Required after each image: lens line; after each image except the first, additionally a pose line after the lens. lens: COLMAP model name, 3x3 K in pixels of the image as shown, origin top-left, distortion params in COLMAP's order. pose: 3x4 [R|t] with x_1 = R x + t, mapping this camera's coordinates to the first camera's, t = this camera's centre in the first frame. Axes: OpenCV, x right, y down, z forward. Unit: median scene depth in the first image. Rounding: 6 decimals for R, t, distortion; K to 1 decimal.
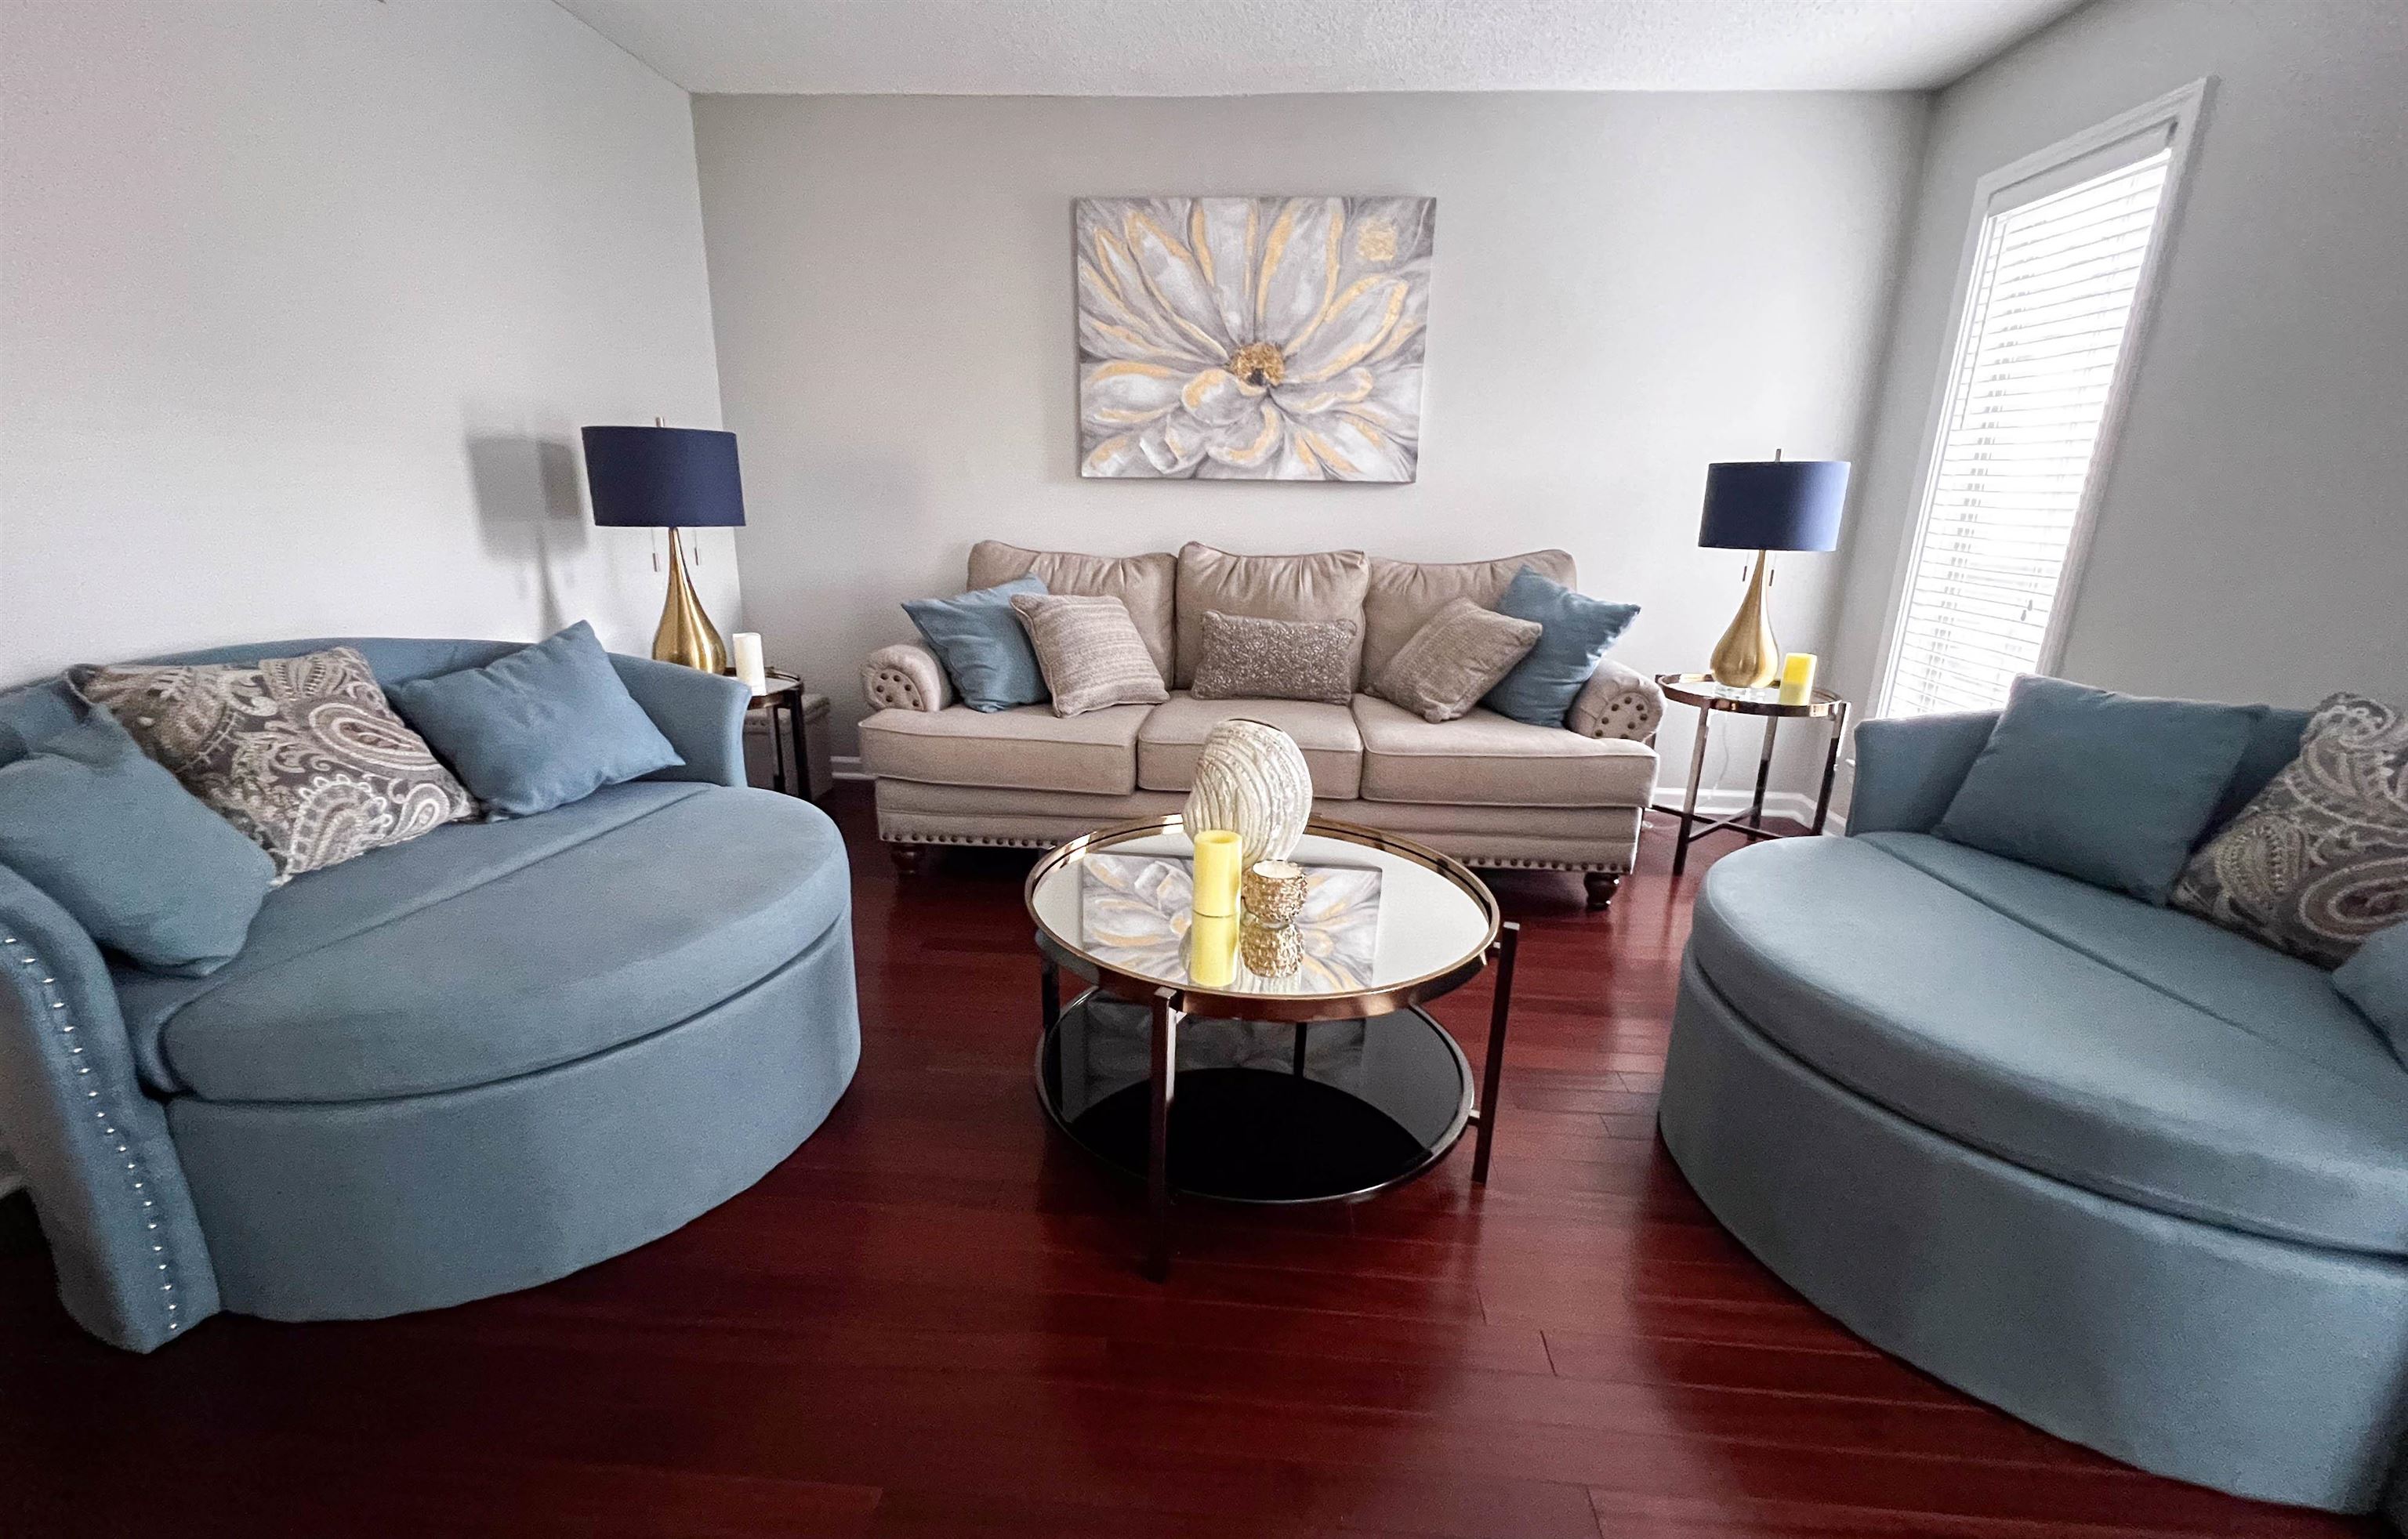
lens RADIAL K [[973.3, 0, 1204.0], [0, 973.3, 769.5], [0, 0, 1]] dist [0.001485, -0.000009]
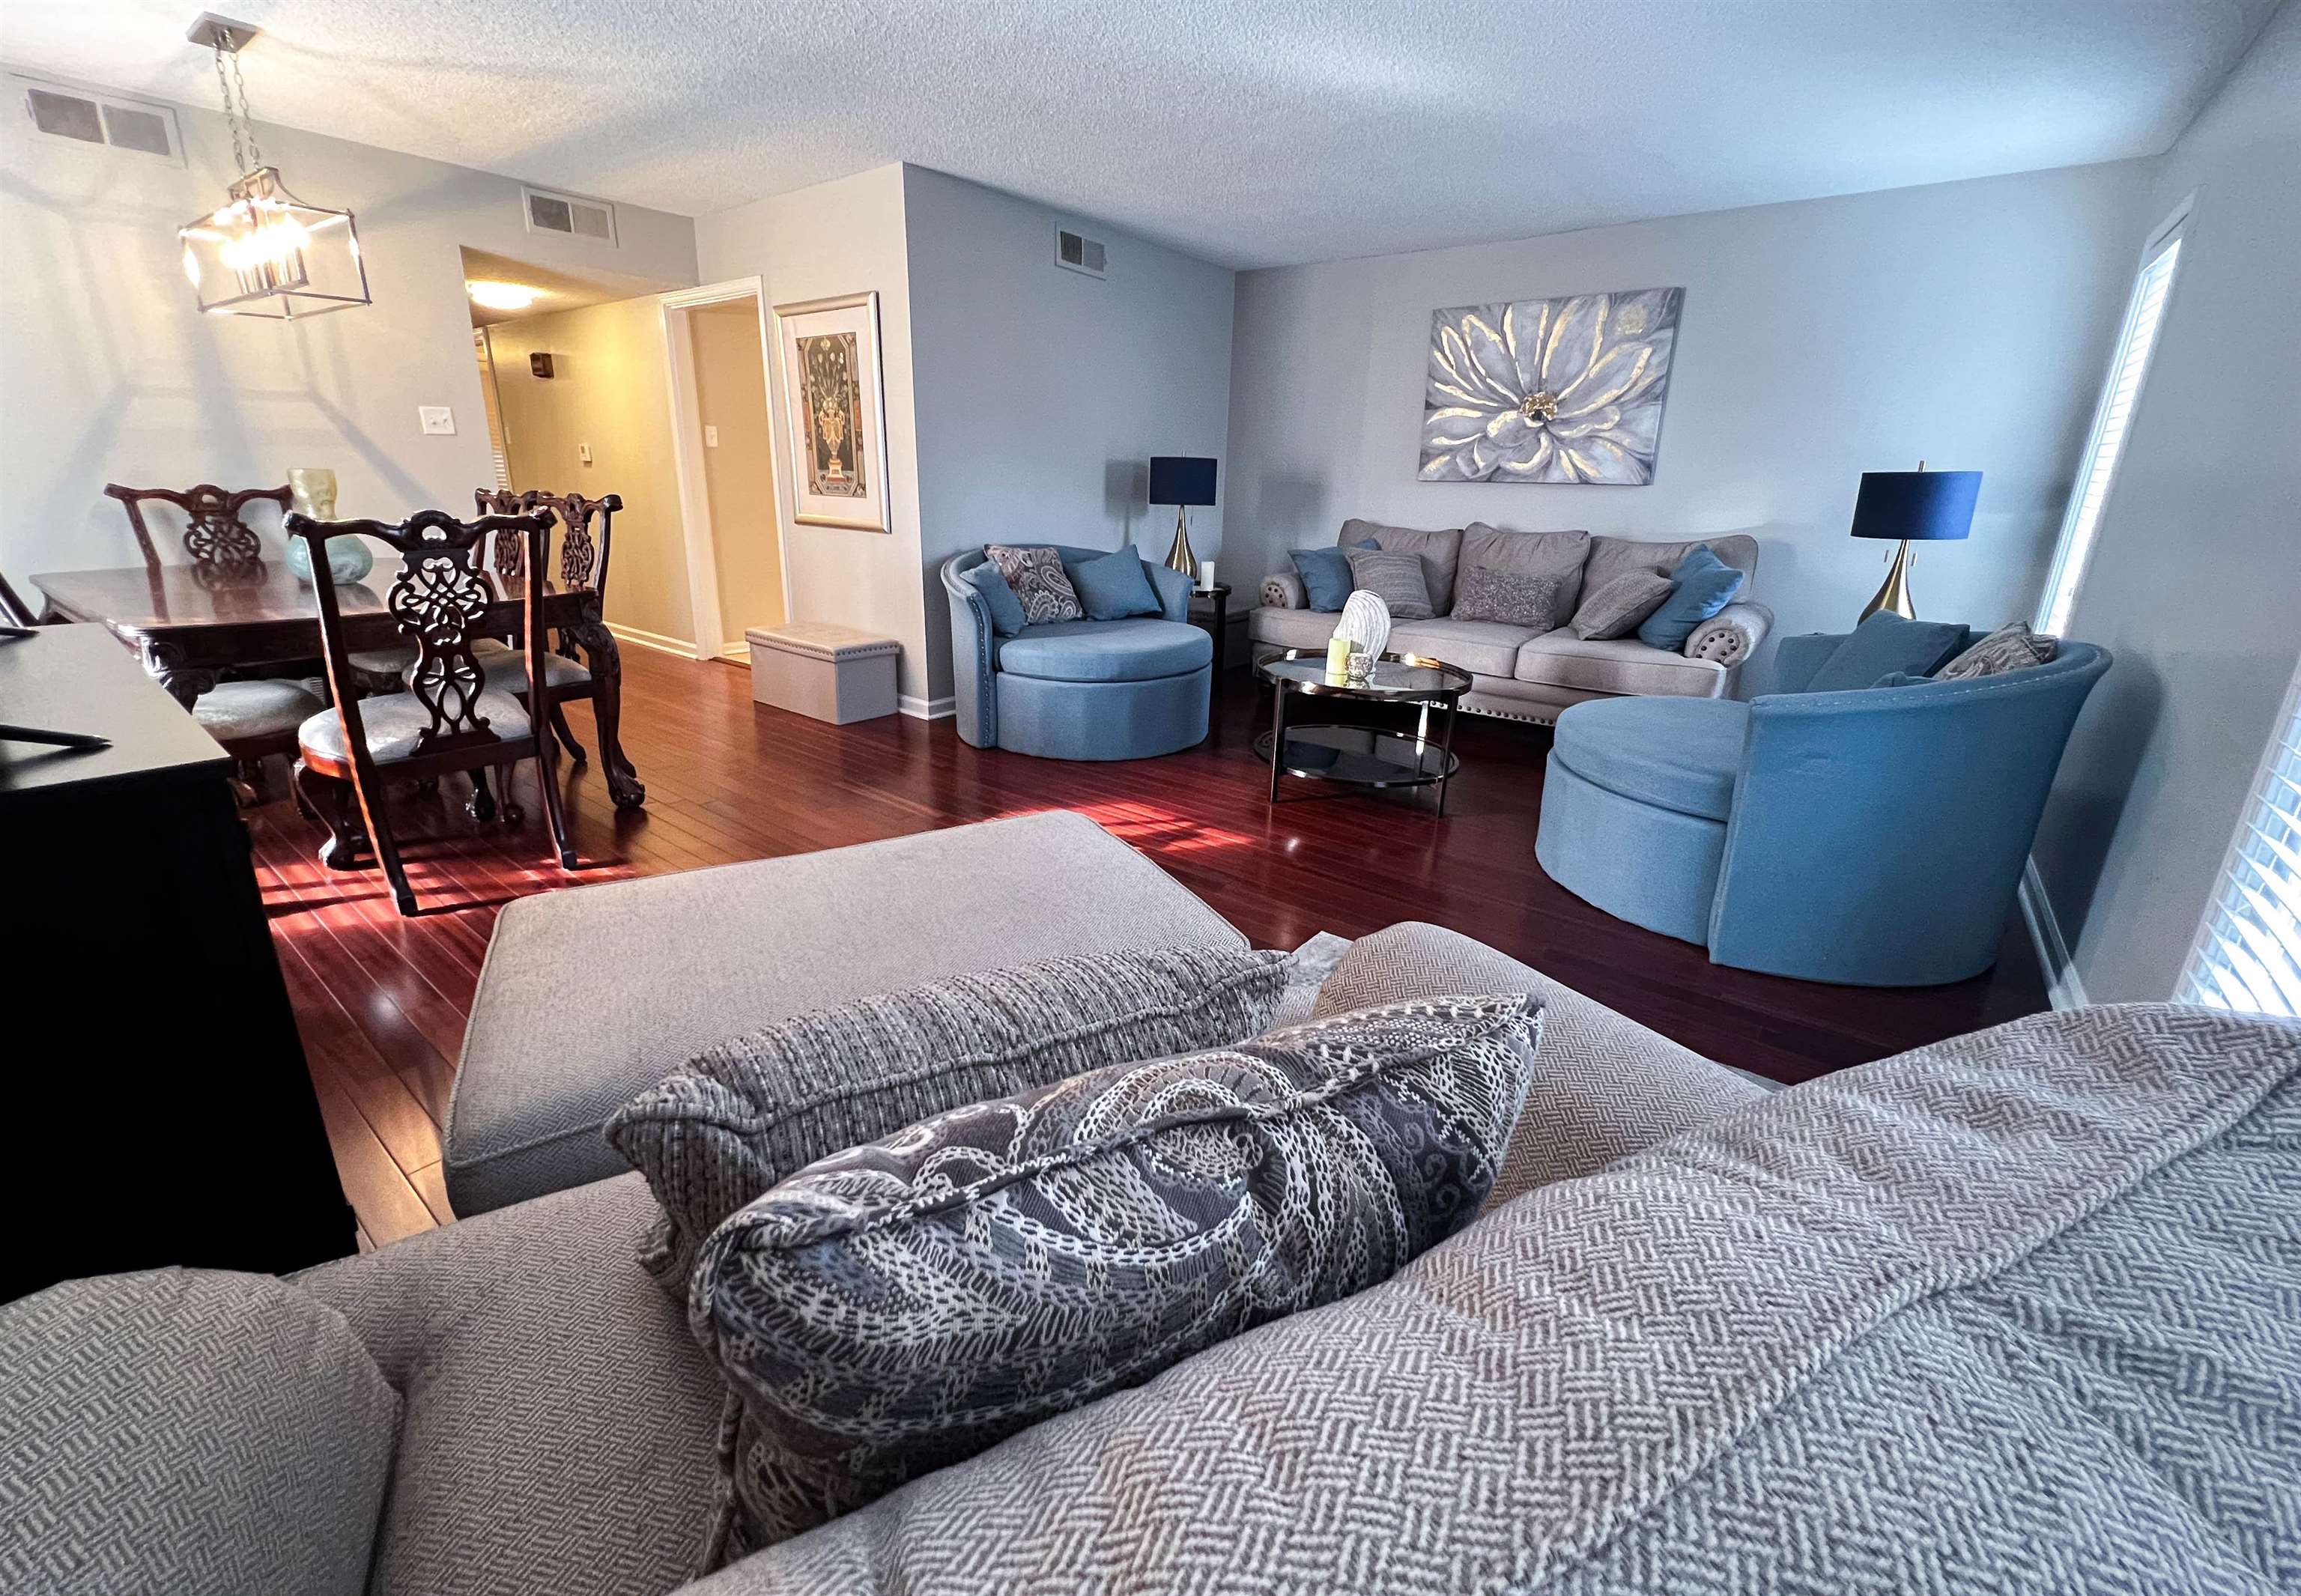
lens RADIAL K [[933.7, 0, 1145.2], [0, 933.7, 745.2], [0, 0, 1]] dist [-0.000651, -0.000047]
pose [[0.830669, 0.156194, -0.534408, 0.446583], [-0.161330, 0.986189, 0.037473, 0.161004], [0.532880, 0.055089, 0.844396, -0.573912]]
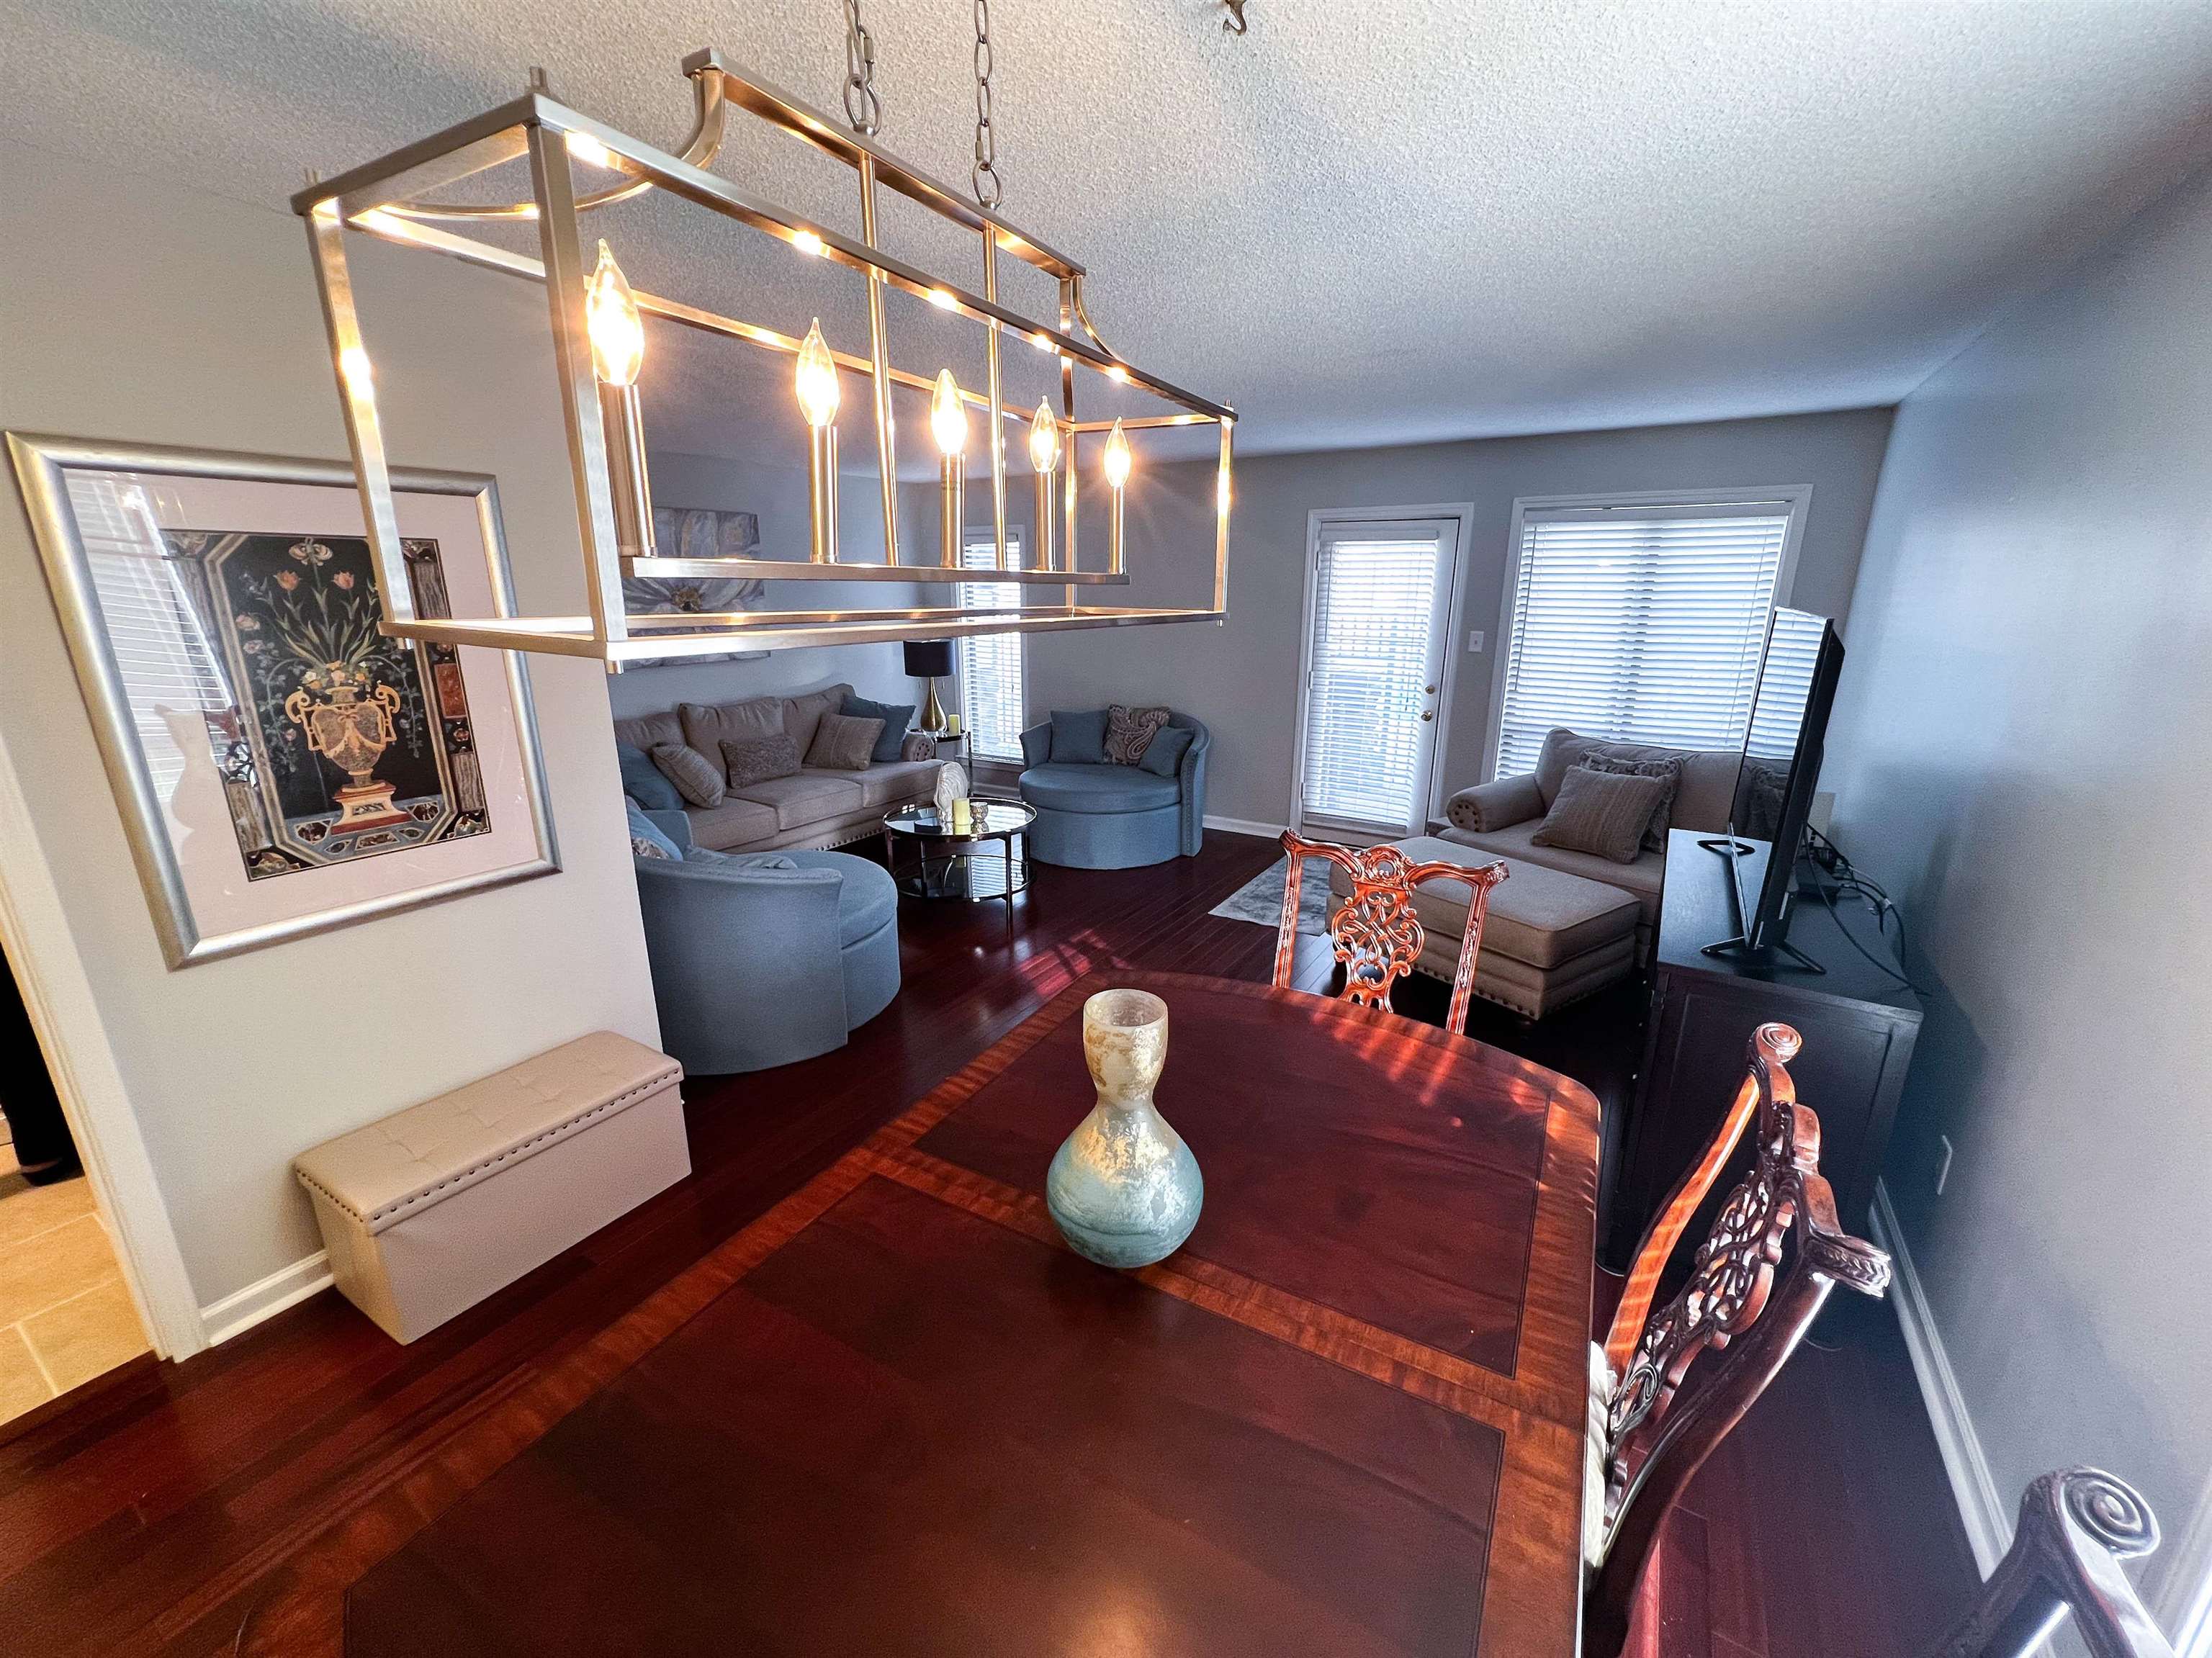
lens RADIAL K [[892.0, 0, 1106.0], [0, 892.0, 829.0], [0, 0, 1]] dist [-0.000457, -0.000031]
pose [[0.459311, -0.256492, 0.850438, -1.181977], [0.253089, 0.955509, 0.151491, -0.083071], [-0.851457, 0.145655, 0.503791, -0.427895]]
